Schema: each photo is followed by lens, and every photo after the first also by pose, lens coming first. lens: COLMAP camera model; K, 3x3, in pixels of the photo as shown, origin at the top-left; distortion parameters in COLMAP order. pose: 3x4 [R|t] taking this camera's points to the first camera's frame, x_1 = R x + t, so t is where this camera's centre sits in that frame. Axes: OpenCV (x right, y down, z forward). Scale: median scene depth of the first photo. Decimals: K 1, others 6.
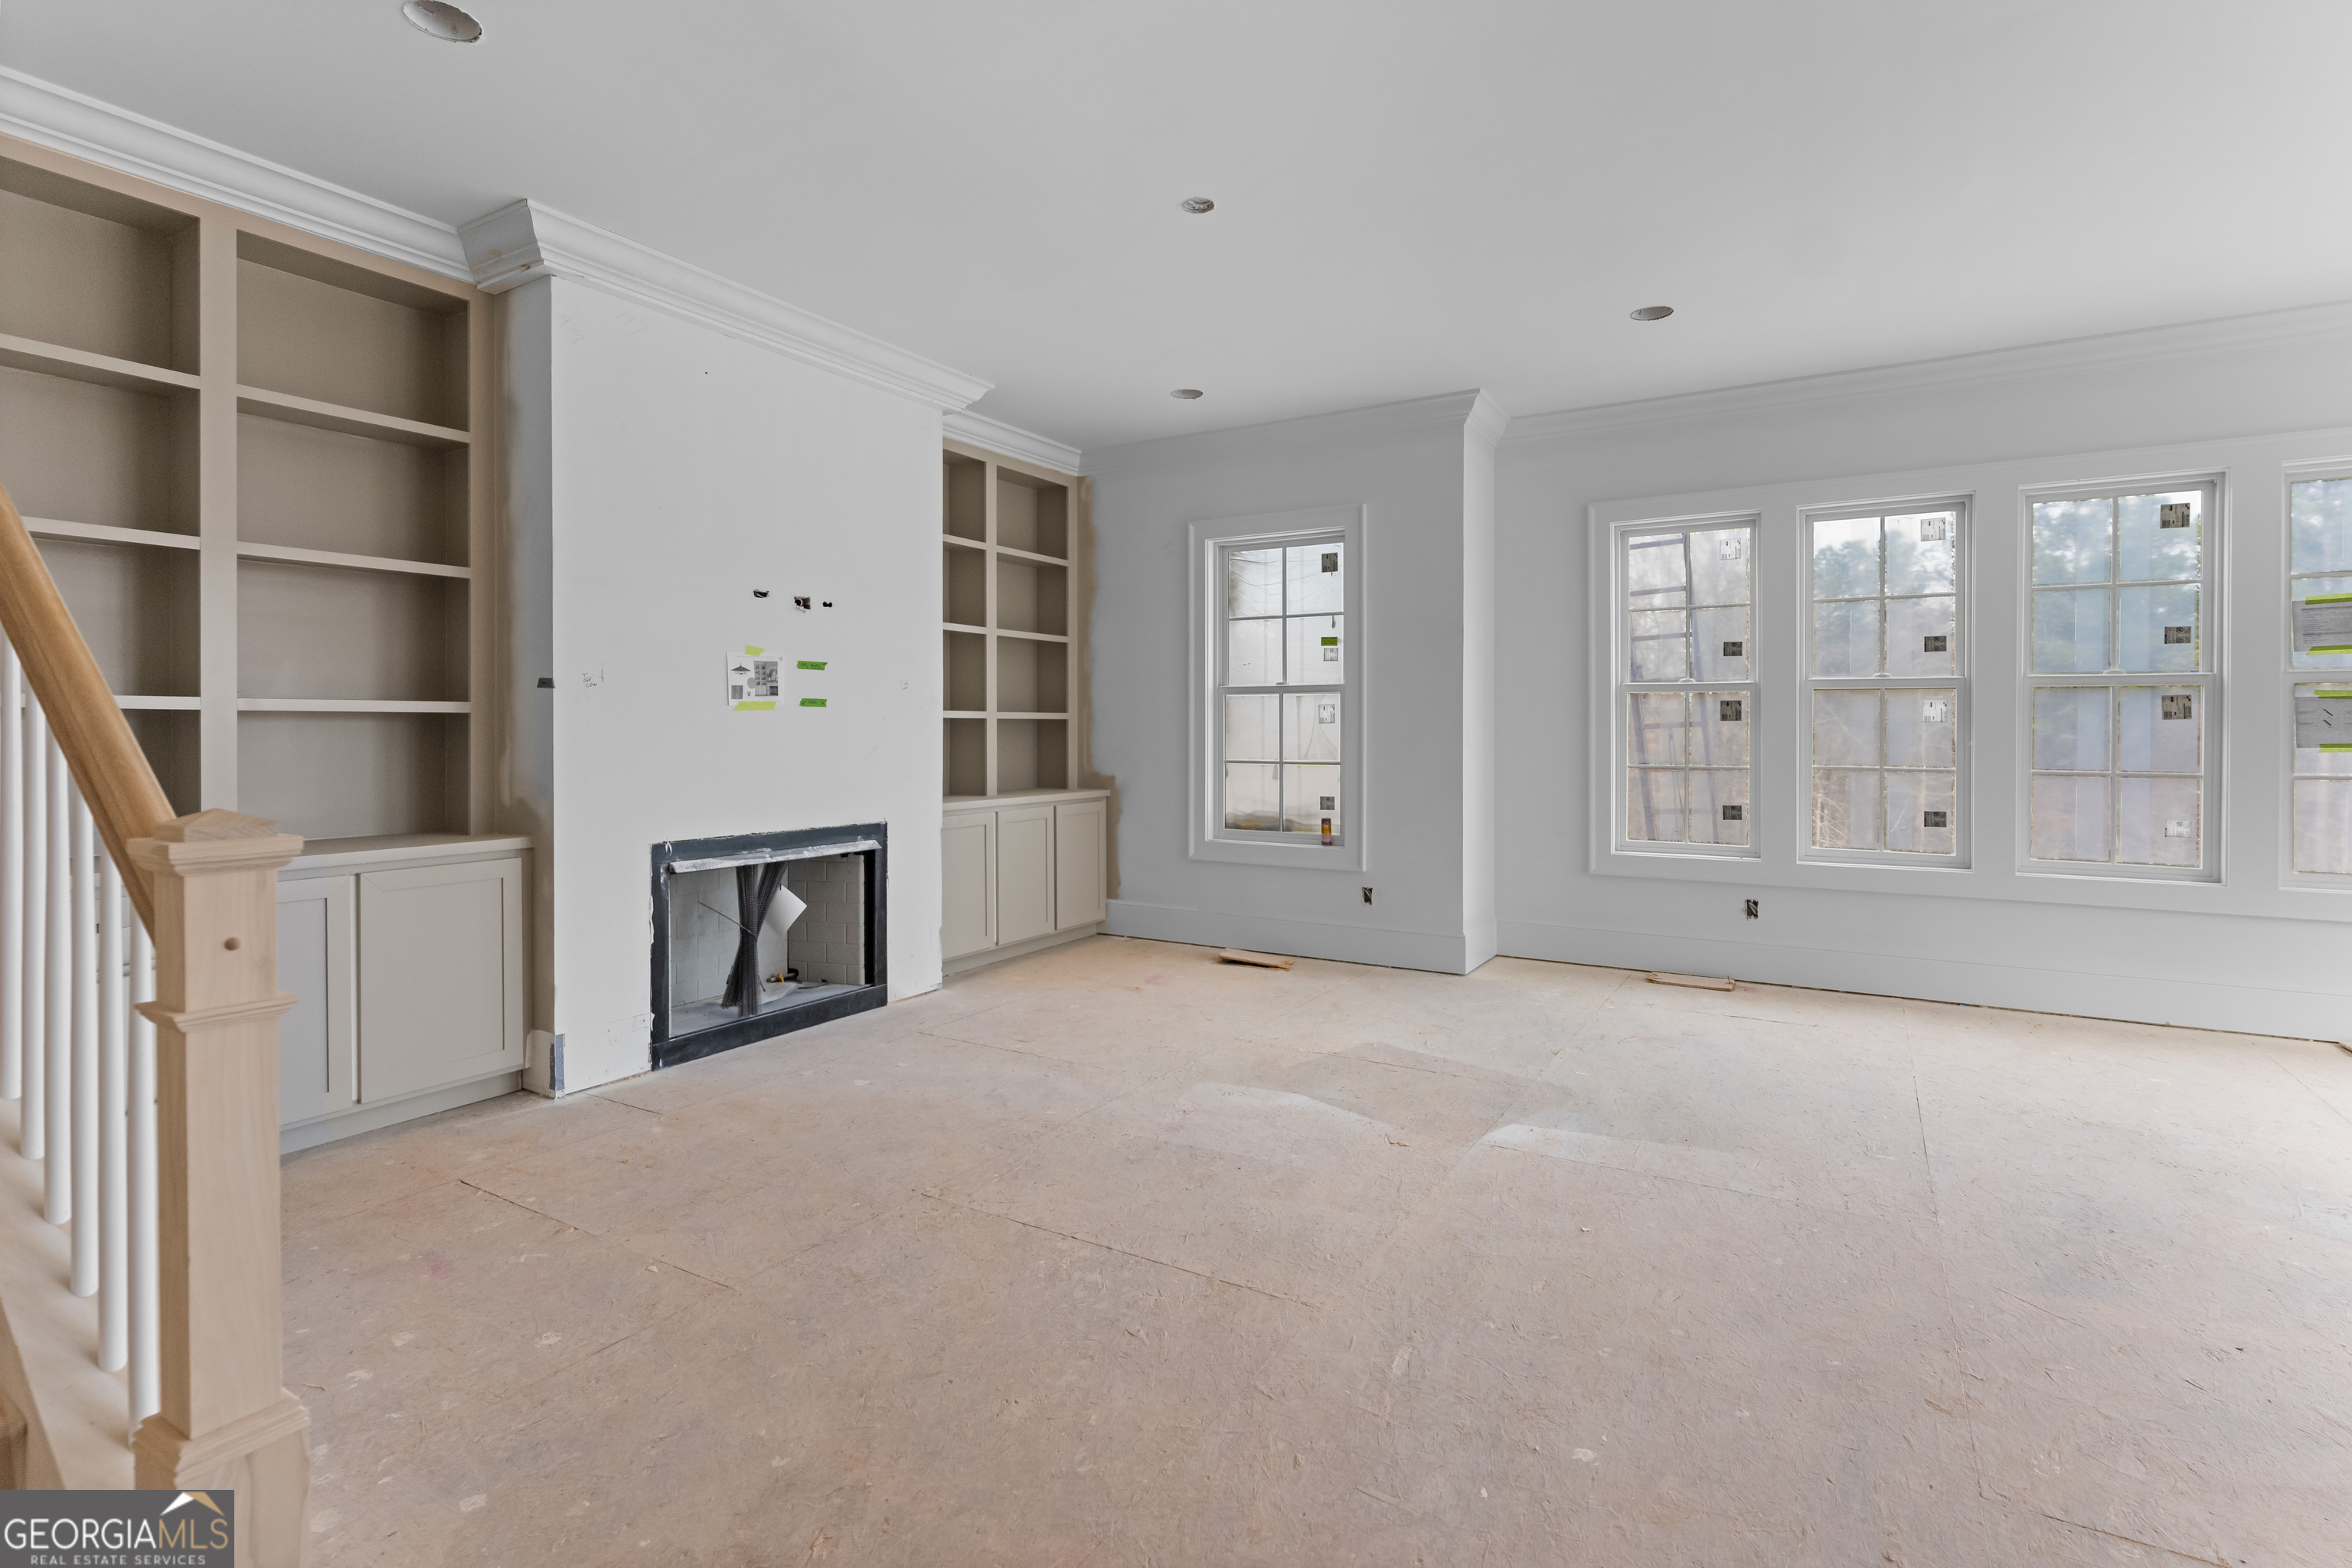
lens RADIAL K [[1111.6, 0, 1177.2], [0, 1111.6, 722.1], [0, 0, 1]] dist [0.001404, 0.000390]
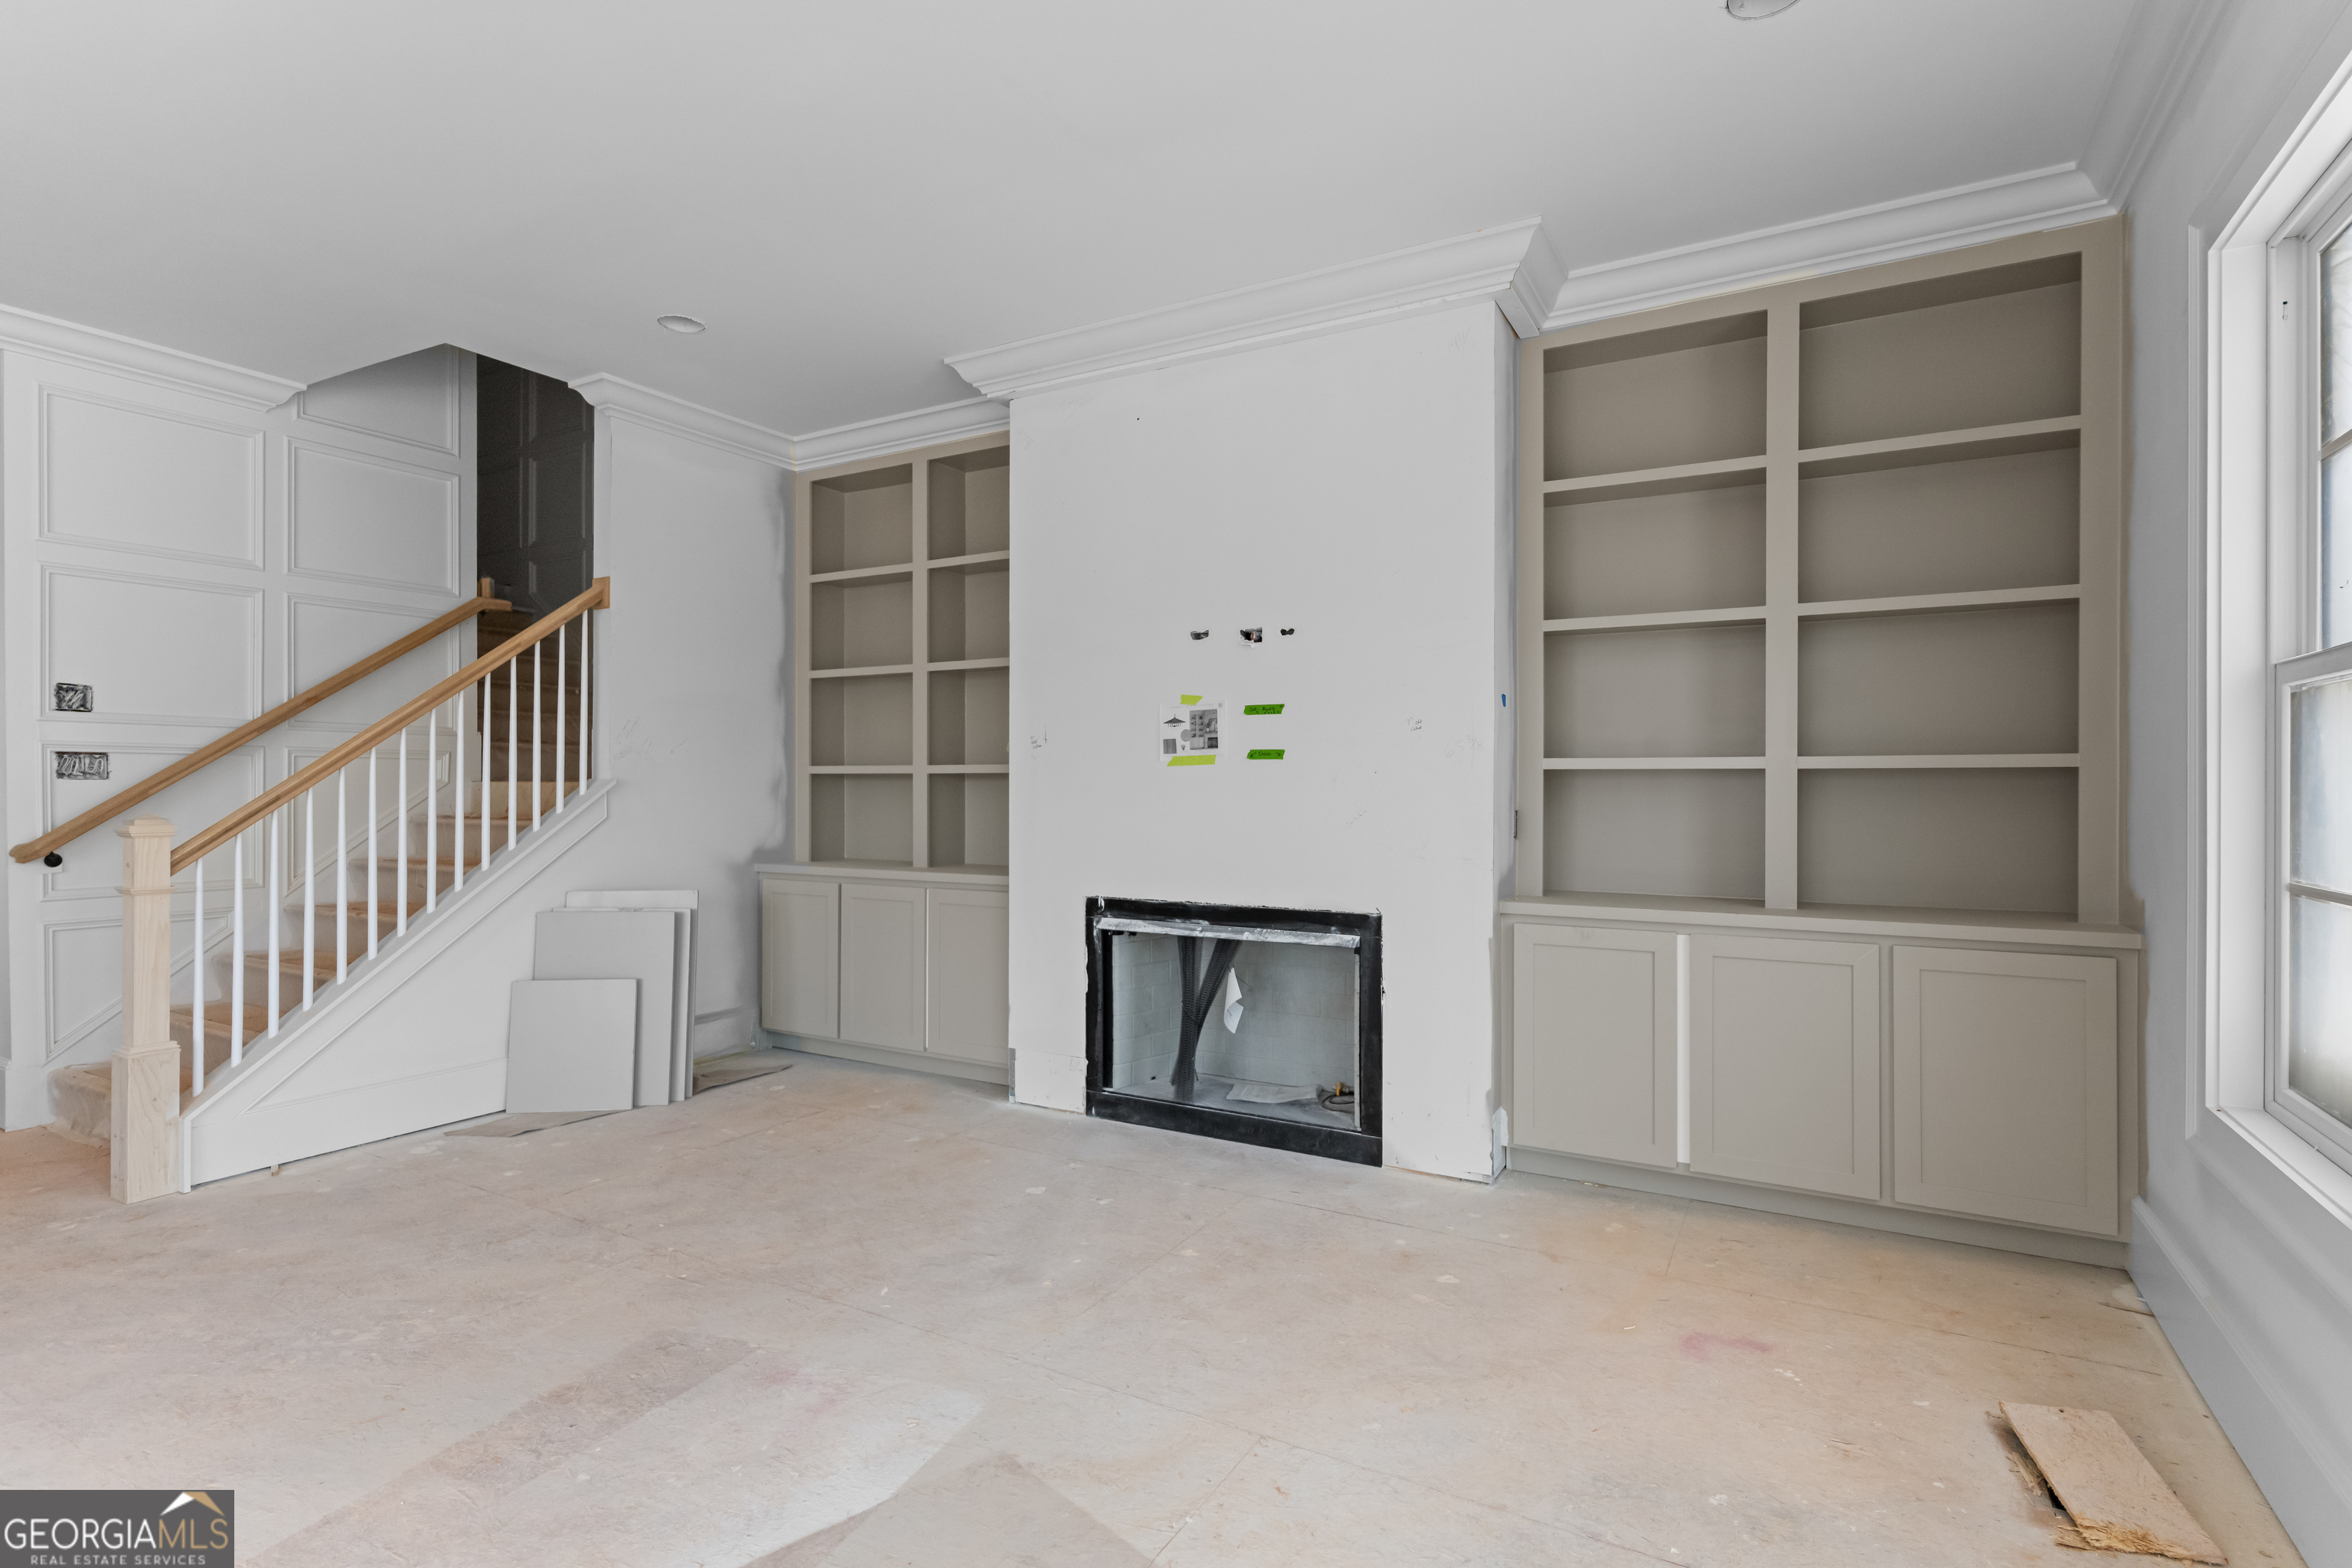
lens RADIAL K [[1152.1, 0, 1176.0], [0, 1152.1, 784.0], [0, 0, 1]] dist [0.001954, 0.000428]
pose [[0.028229, 0.000016, -0.999601, 0.549439], [0.004935, 0.999988, 0.000155, 0.004150], [0.999589, -0.004937, 0.028229, 0.954144]]
